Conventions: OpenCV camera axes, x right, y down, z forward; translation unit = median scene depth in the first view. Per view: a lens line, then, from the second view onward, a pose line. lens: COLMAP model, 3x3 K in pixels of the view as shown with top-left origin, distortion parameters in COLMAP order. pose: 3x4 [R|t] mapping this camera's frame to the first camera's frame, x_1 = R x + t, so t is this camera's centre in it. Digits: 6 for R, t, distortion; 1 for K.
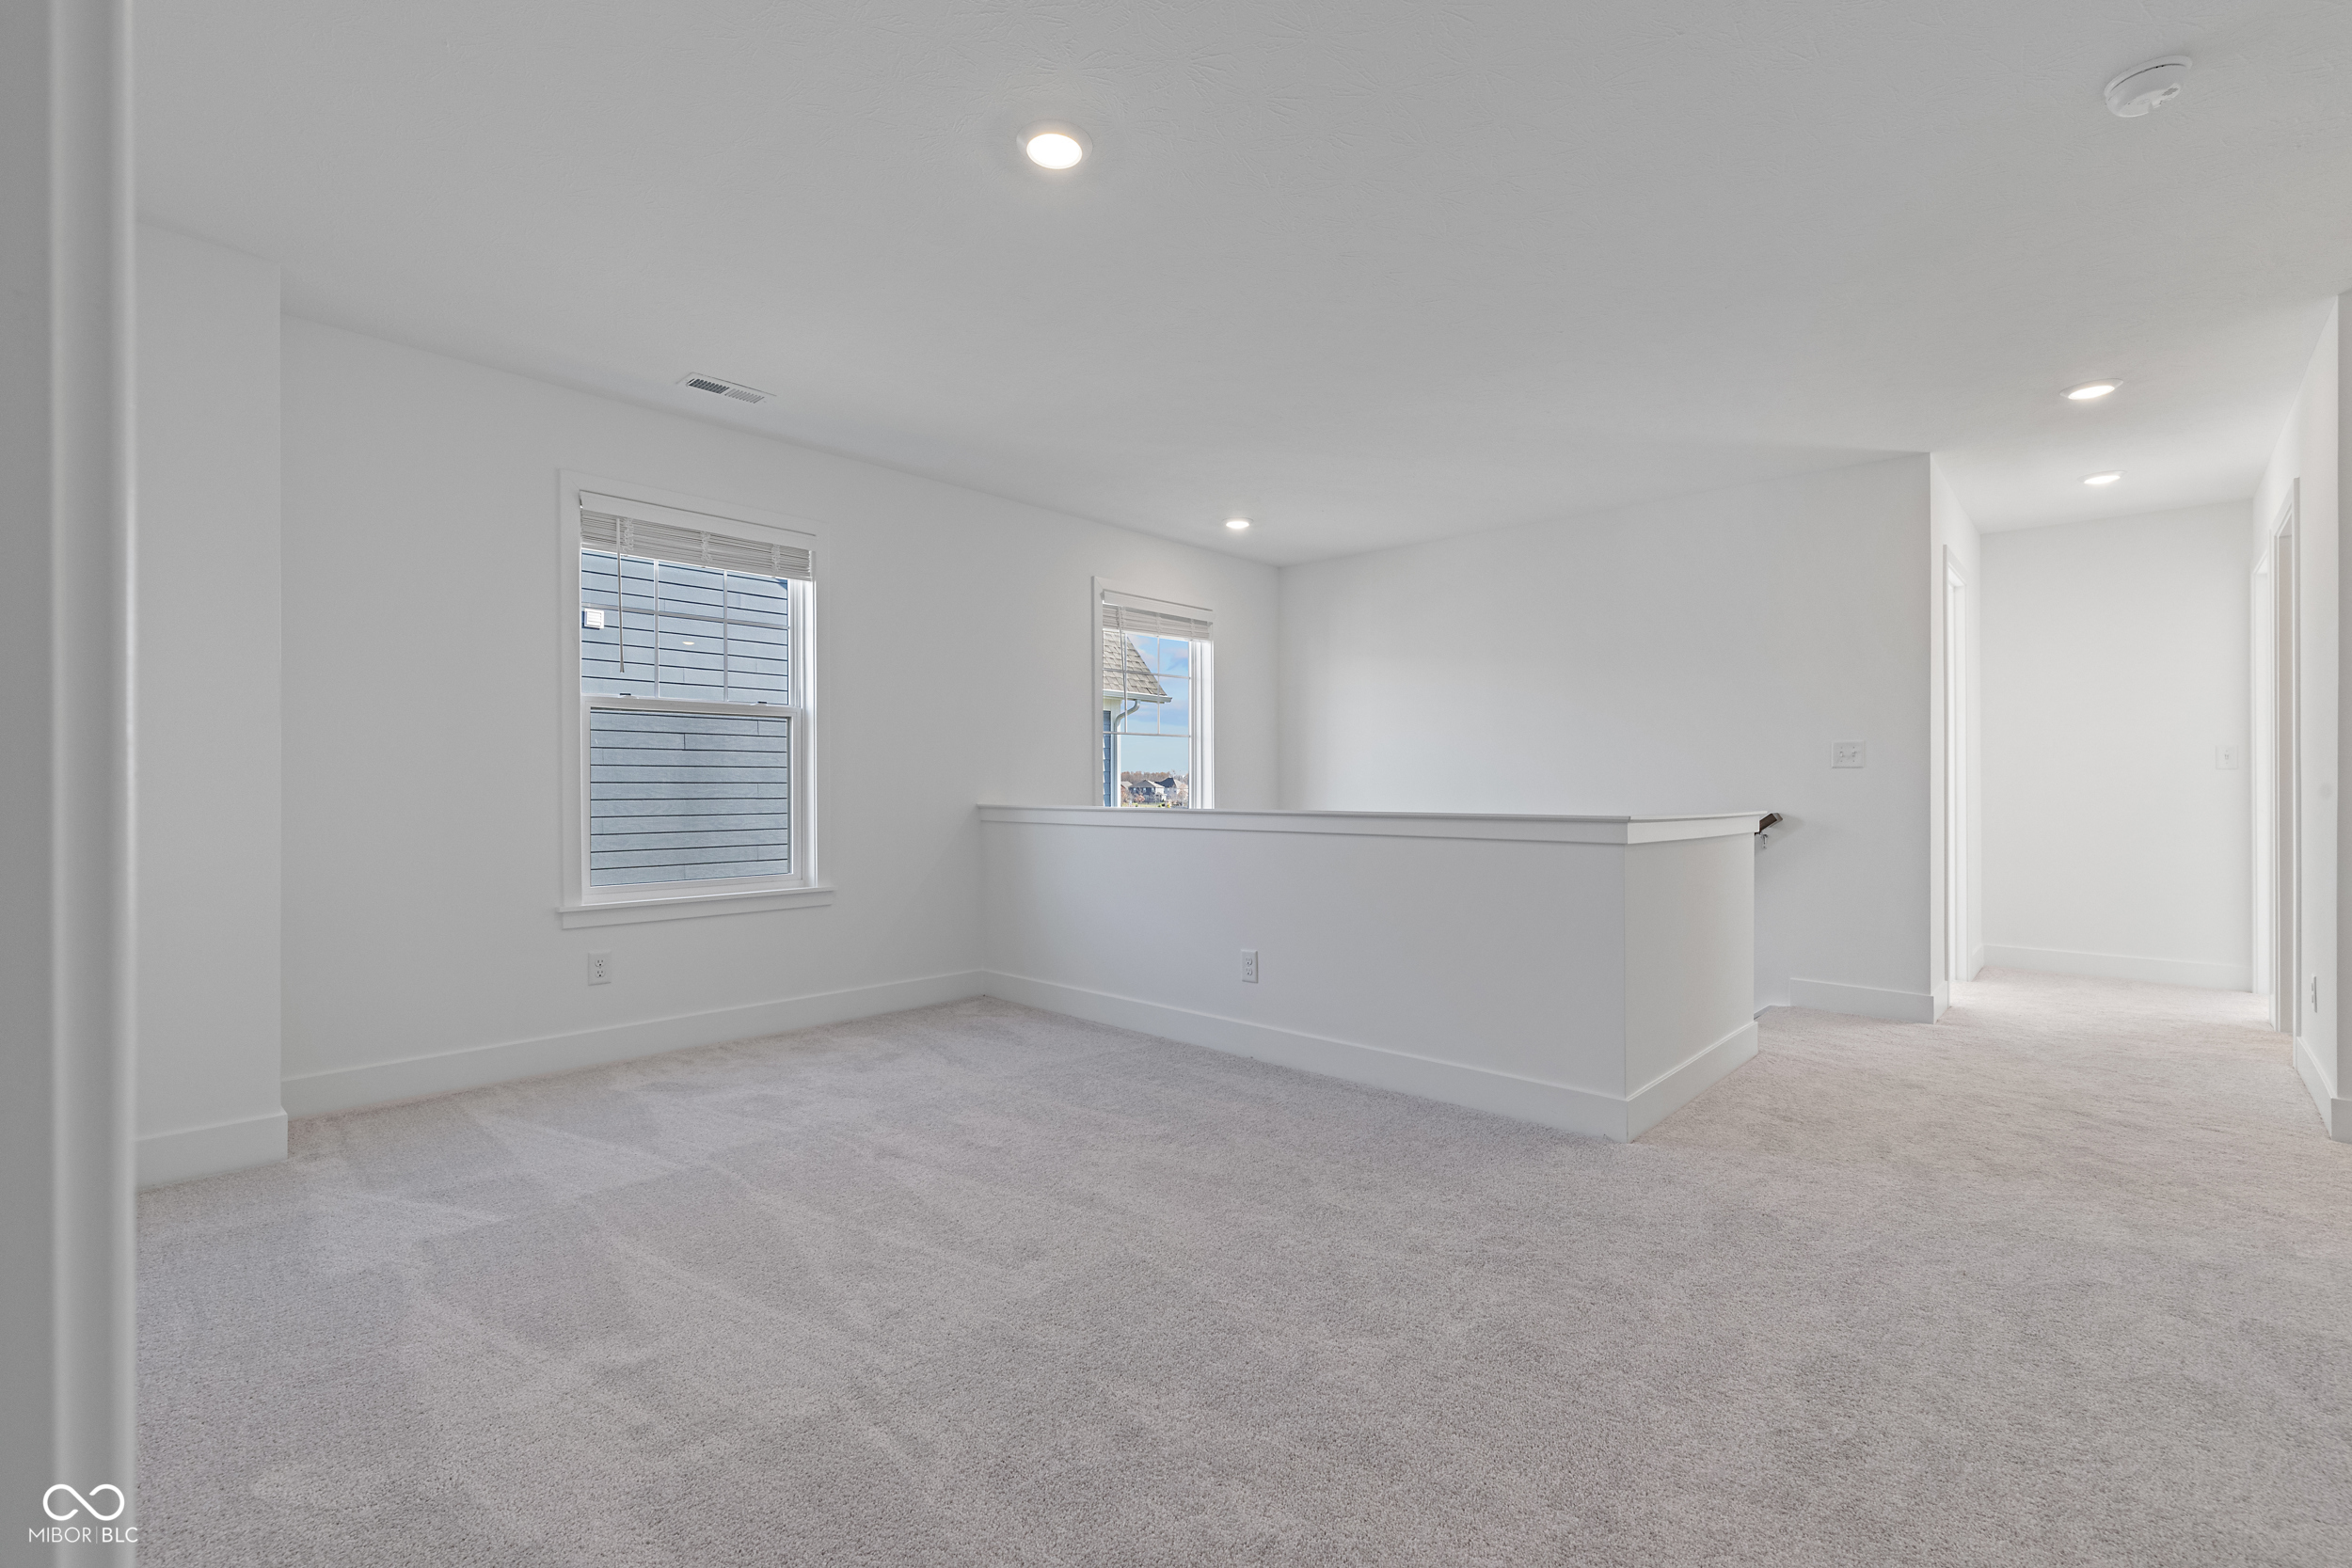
lens RADIAL K [[1072.5, 0, 1176.0], [0, 1072.5, 784.0], [0, 0, 1]] dist [-0.000636, -0.000965]
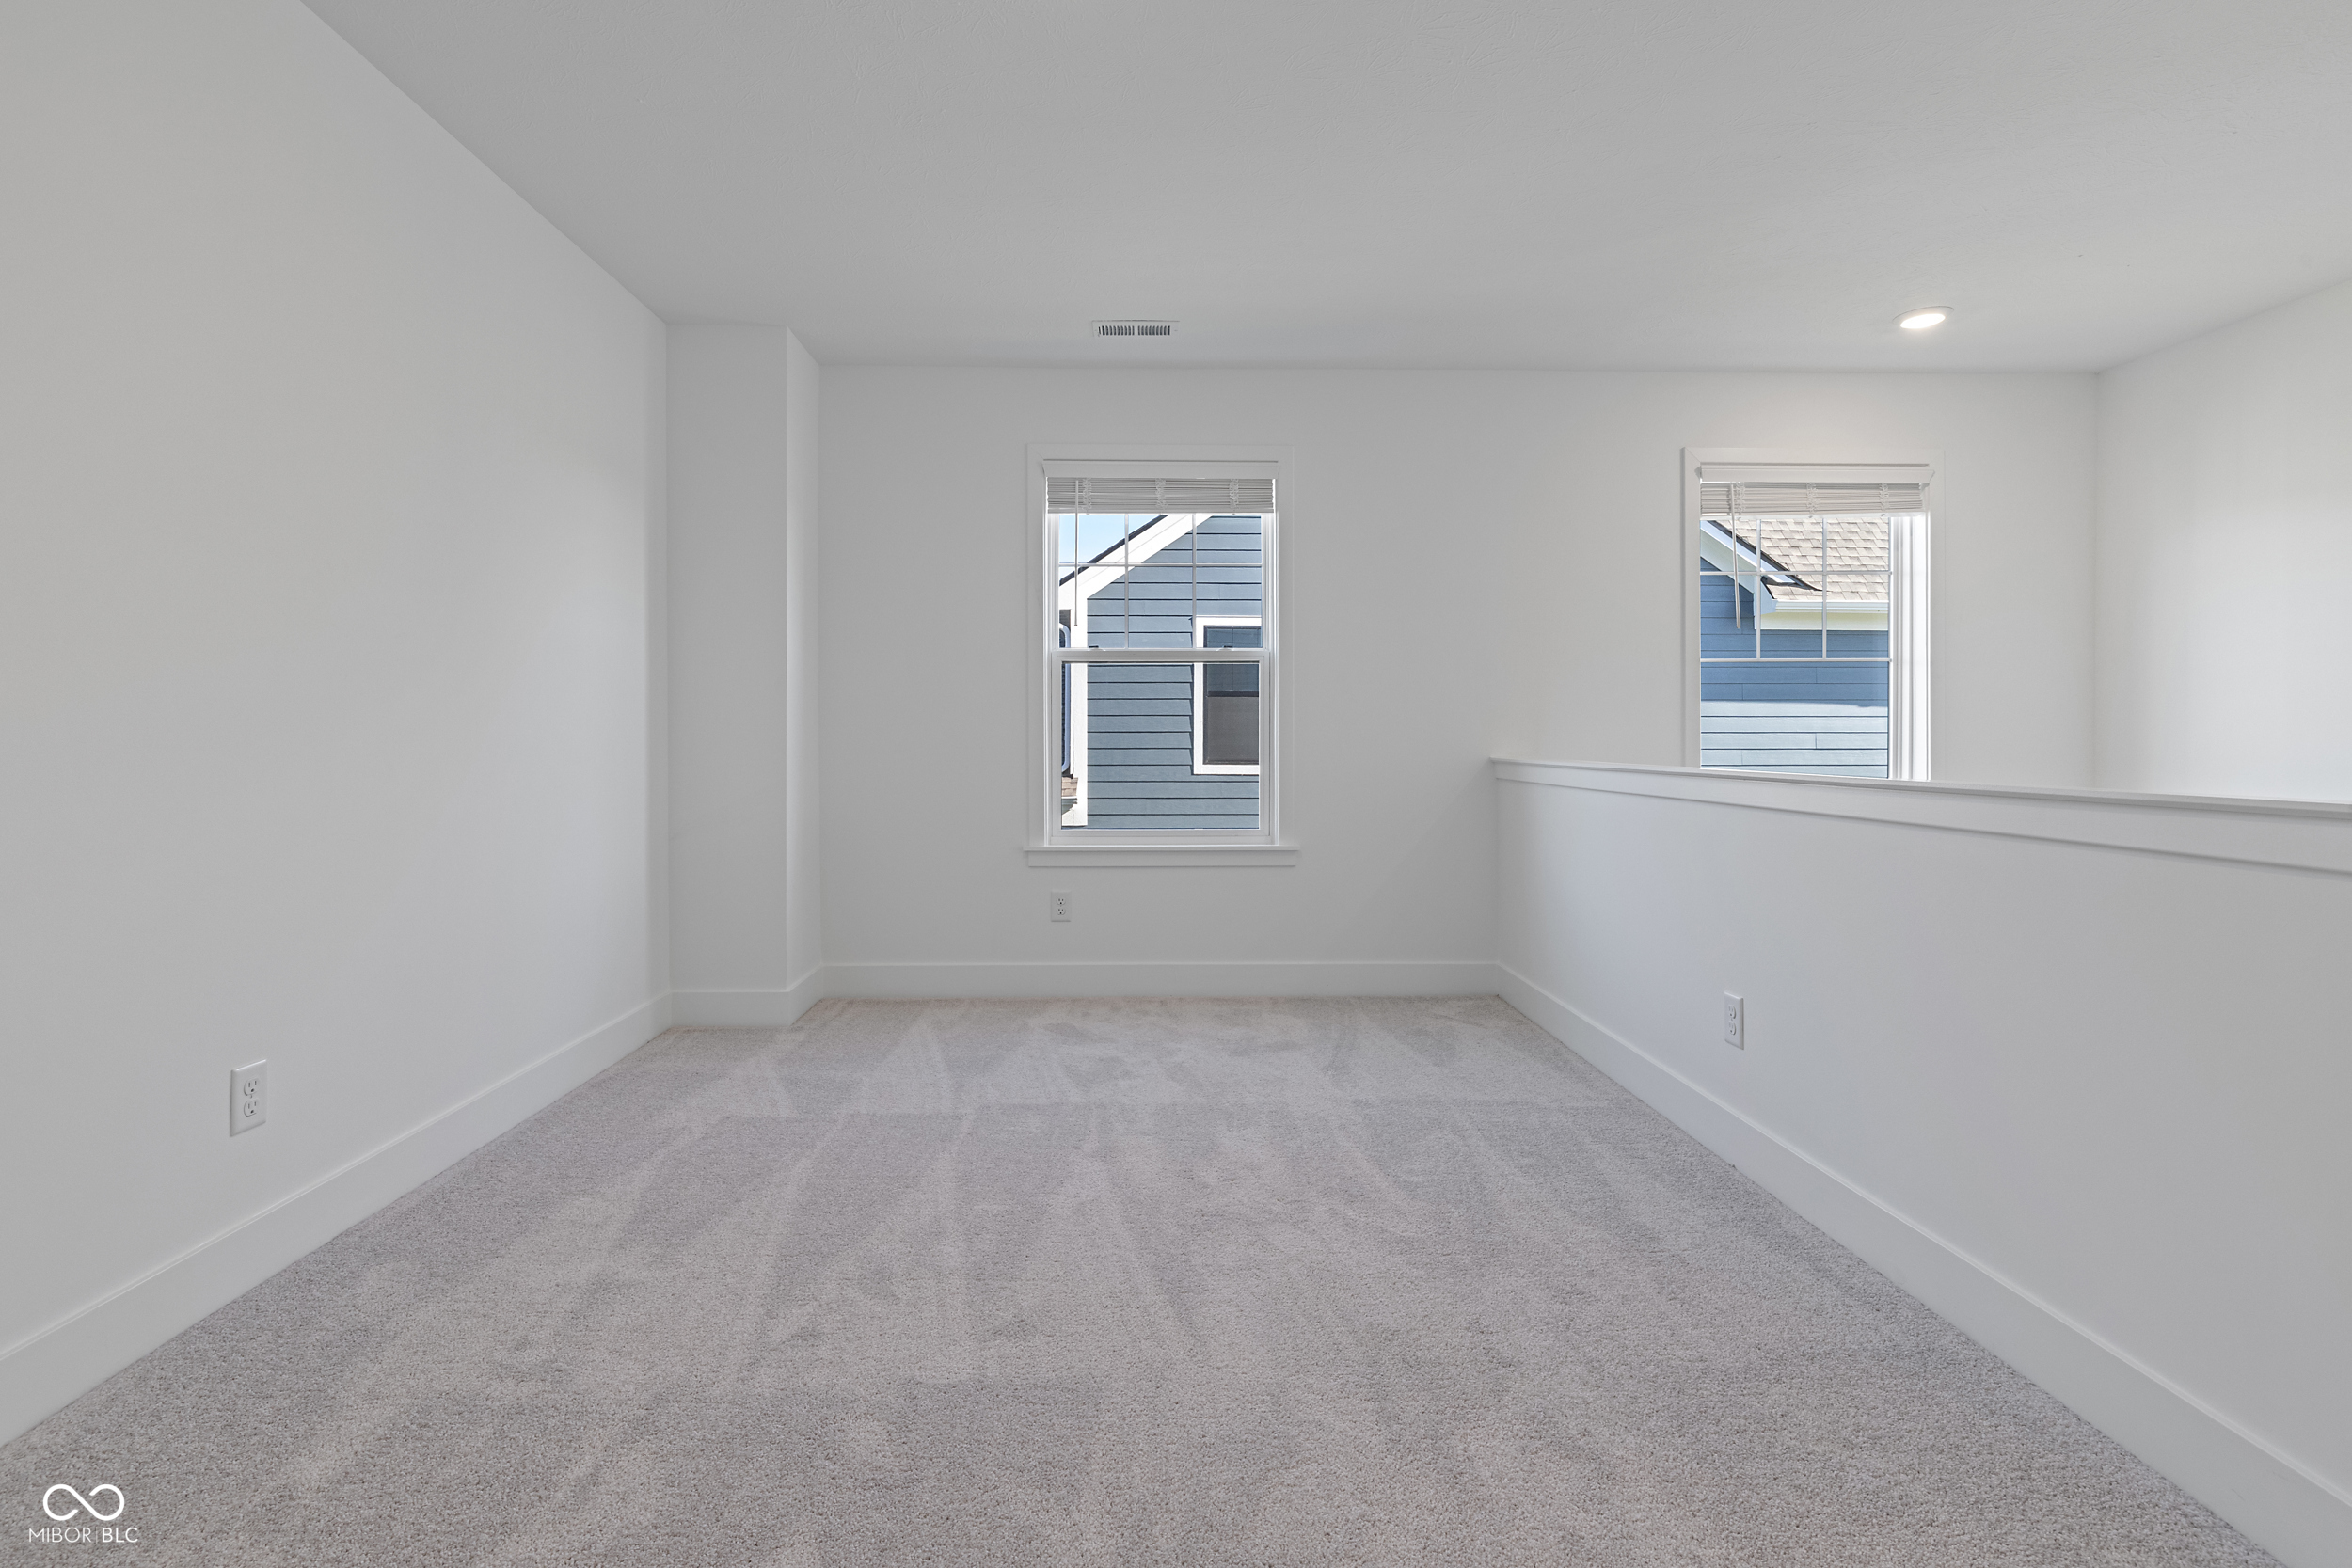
lens RADIAL K [[1093.8, 0, 1186.3], [0, 1093.8, 739.0], [0, 0, 1]] dist [0.001324, 0.000352]
pose [[0.681713, -0.000303, -0.731620, 0.337596], [0.000813, 1.000000, 0.000343, 0.005608], [0.731620, -0.000828, 0.681713, 0.349229]]
